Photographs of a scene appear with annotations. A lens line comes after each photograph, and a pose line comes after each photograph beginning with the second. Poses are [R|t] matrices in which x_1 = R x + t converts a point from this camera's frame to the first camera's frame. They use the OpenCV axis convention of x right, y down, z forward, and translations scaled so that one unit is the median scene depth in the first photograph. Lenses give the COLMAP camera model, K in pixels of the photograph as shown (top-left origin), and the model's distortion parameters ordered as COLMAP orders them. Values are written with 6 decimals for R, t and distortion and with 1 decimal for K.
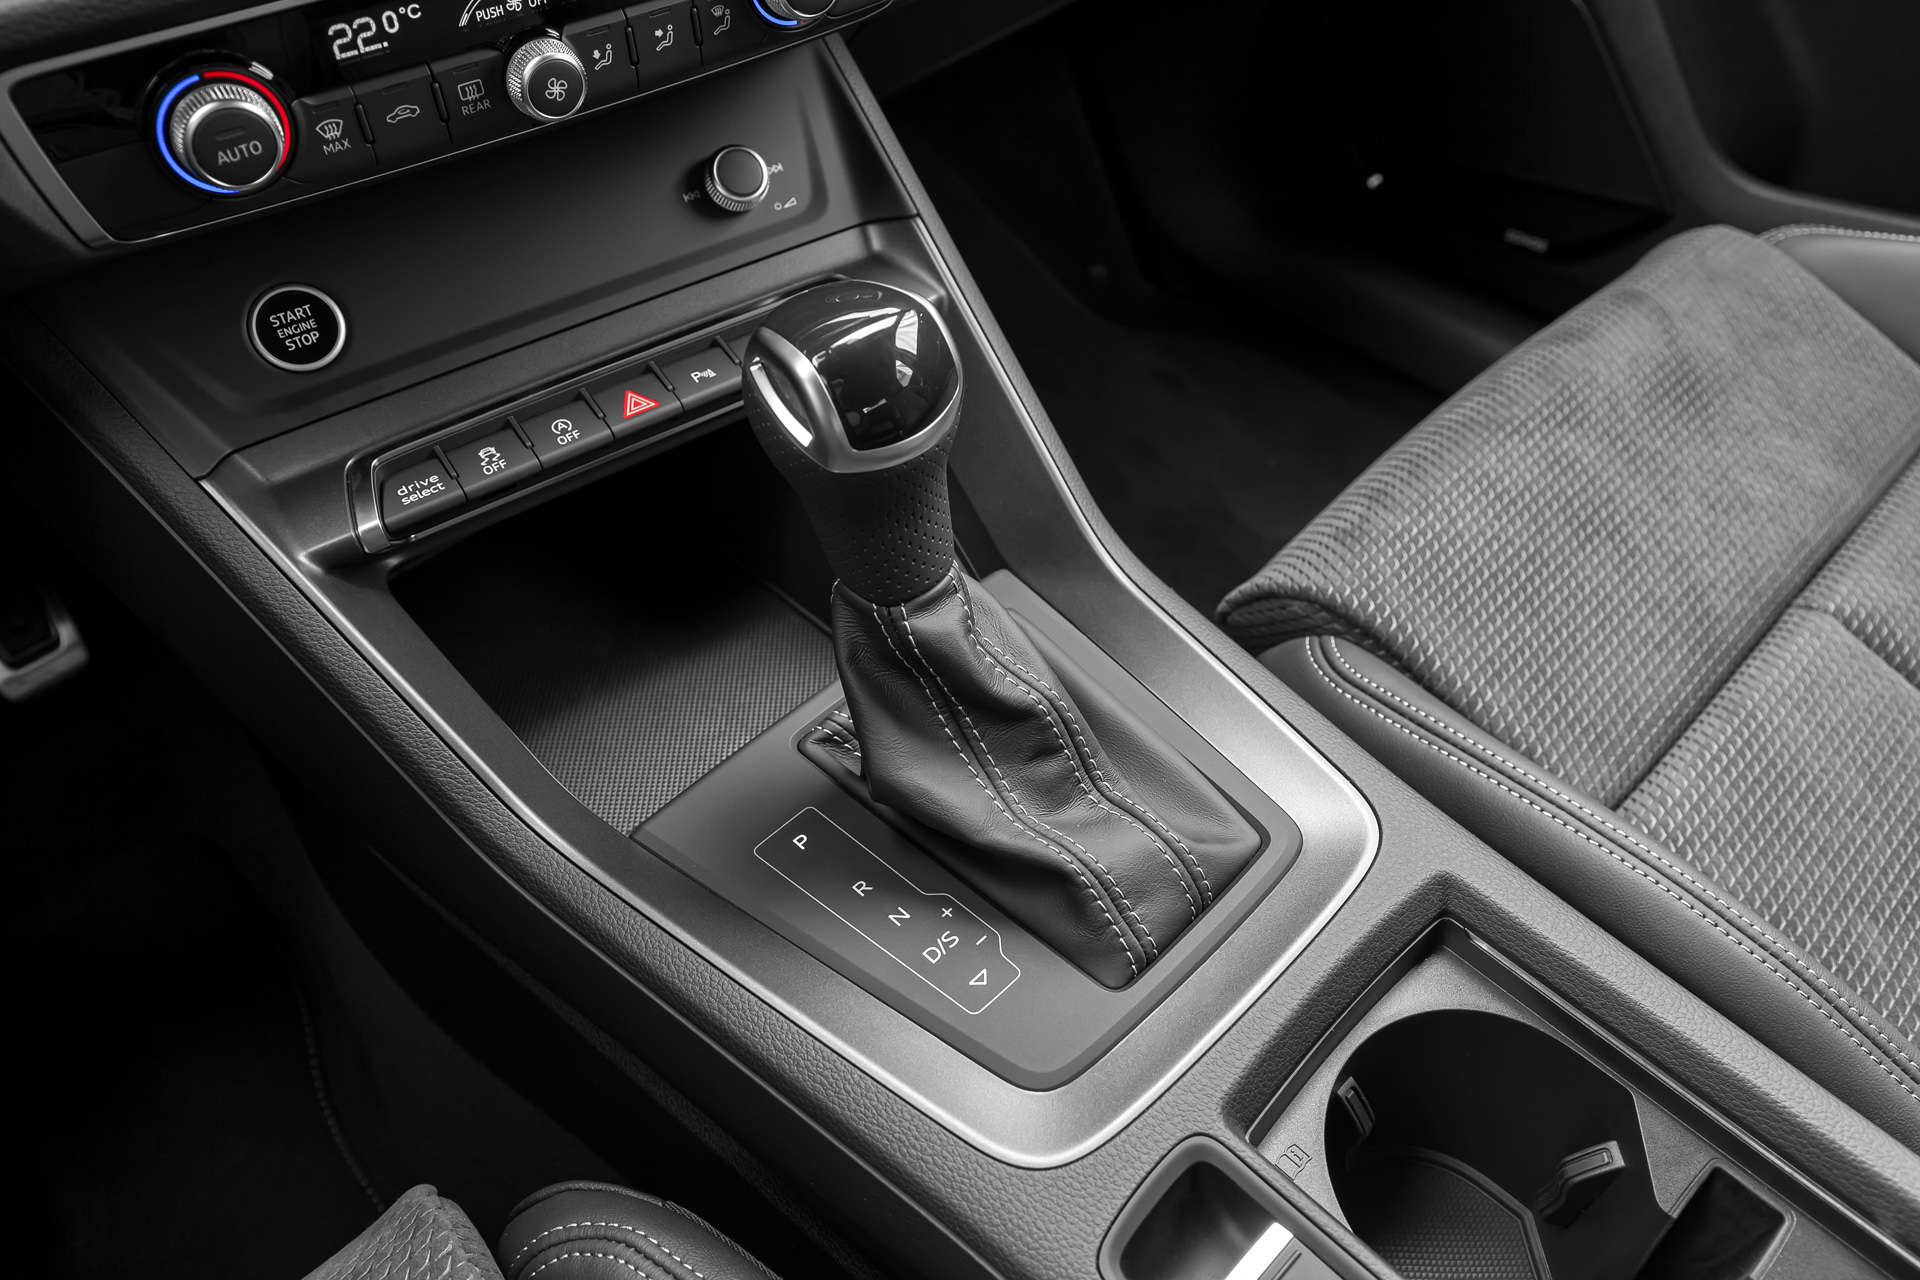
lens RADIAL K [[1536.8, 0, 960.0], [0, 1536.8, 640.0], [0, 0, 1]] dist [-0.005272, -0.001793]
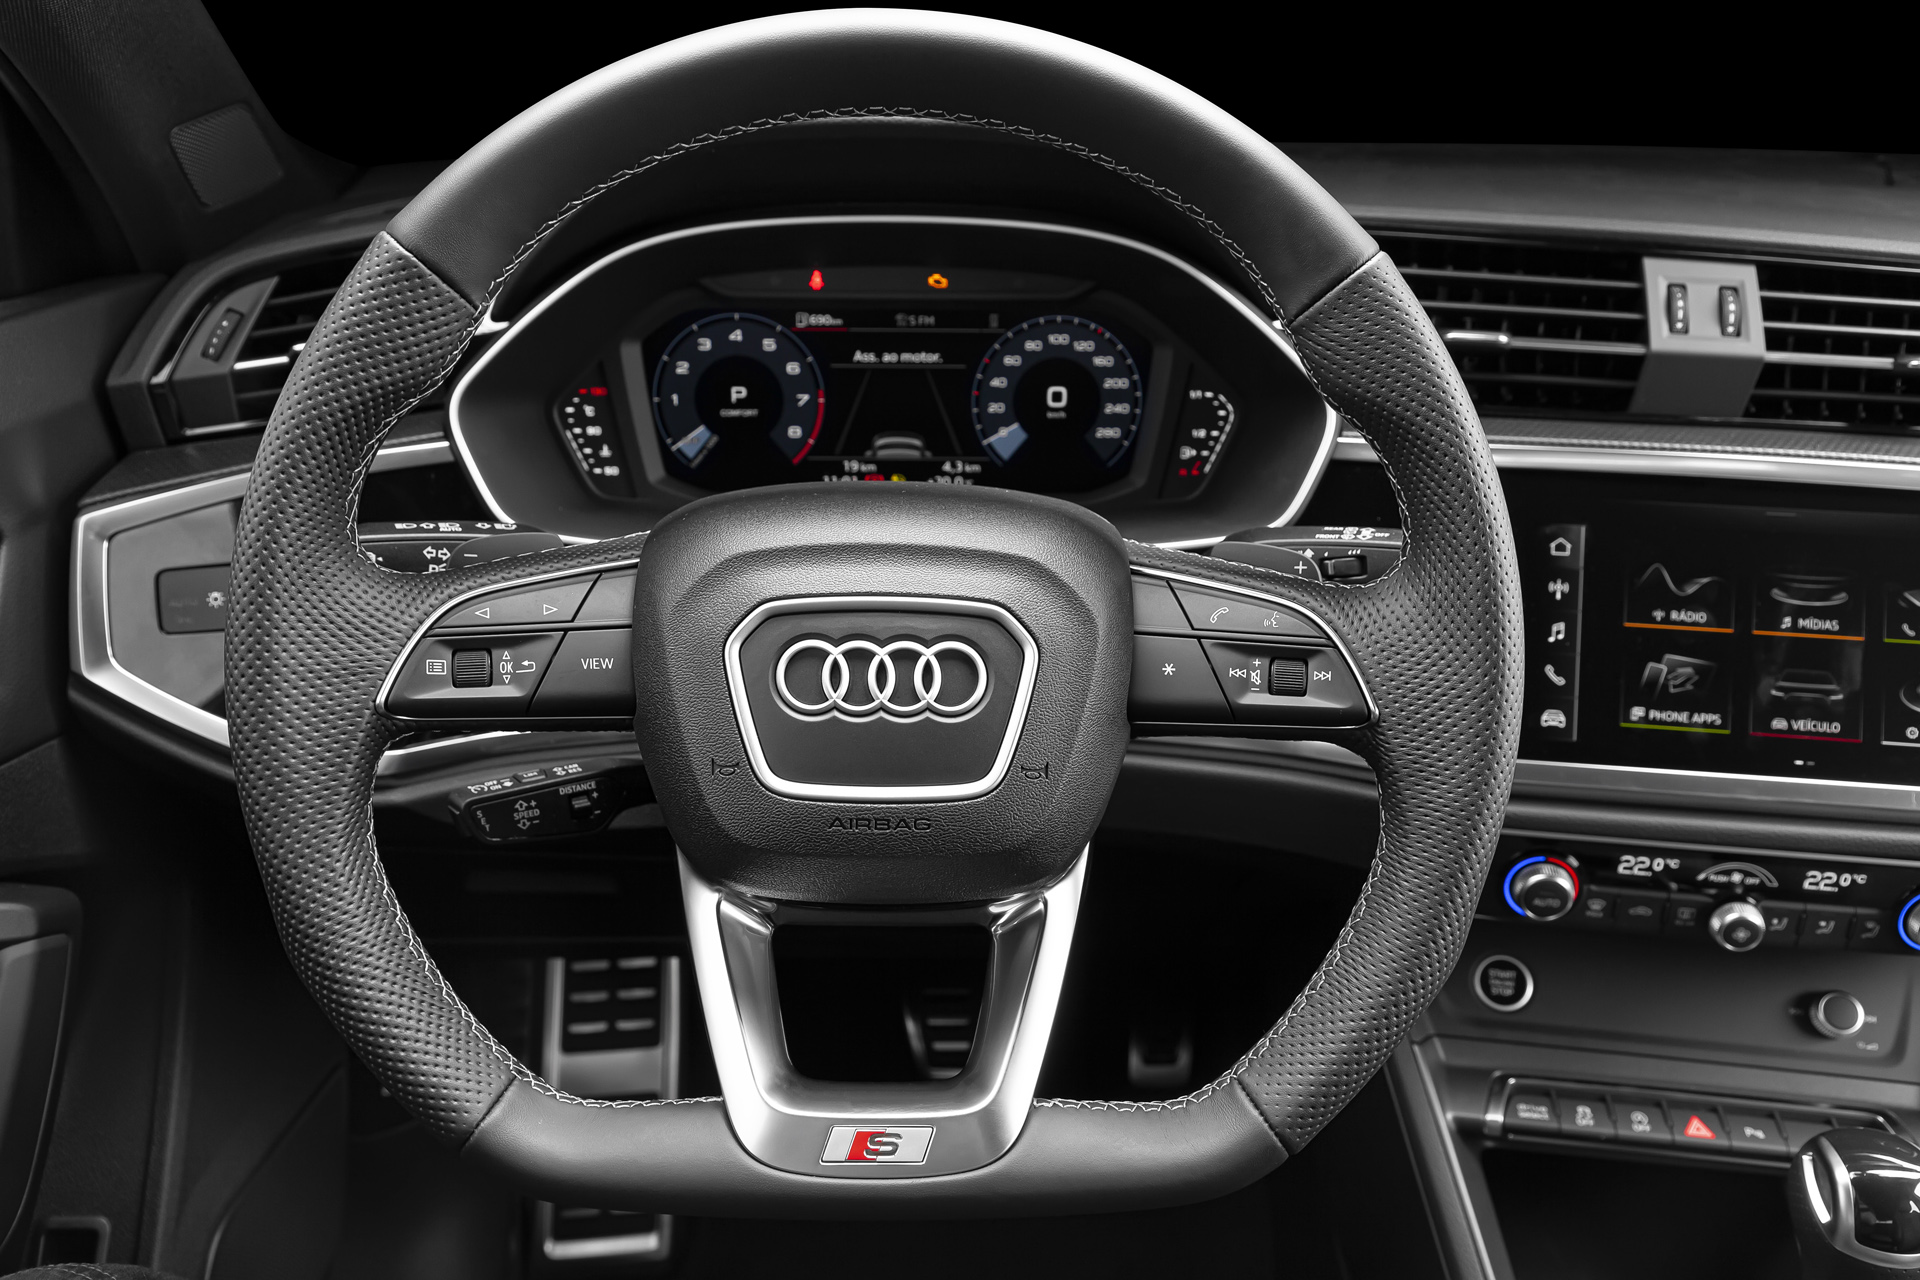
lens RADIAL K [[1481.3, 0, 960.0], [0, 1481.3, 640.0], [0, 0, 1]] dist [-0.006053, -0.010890]
pose [[0.719310, 0.292635, -0.630046, 0.029110], [-0.509281, 0.838963, -0.191766, 0.087359], [0.472468, 0.458809, 0.752507, -0.638408]]
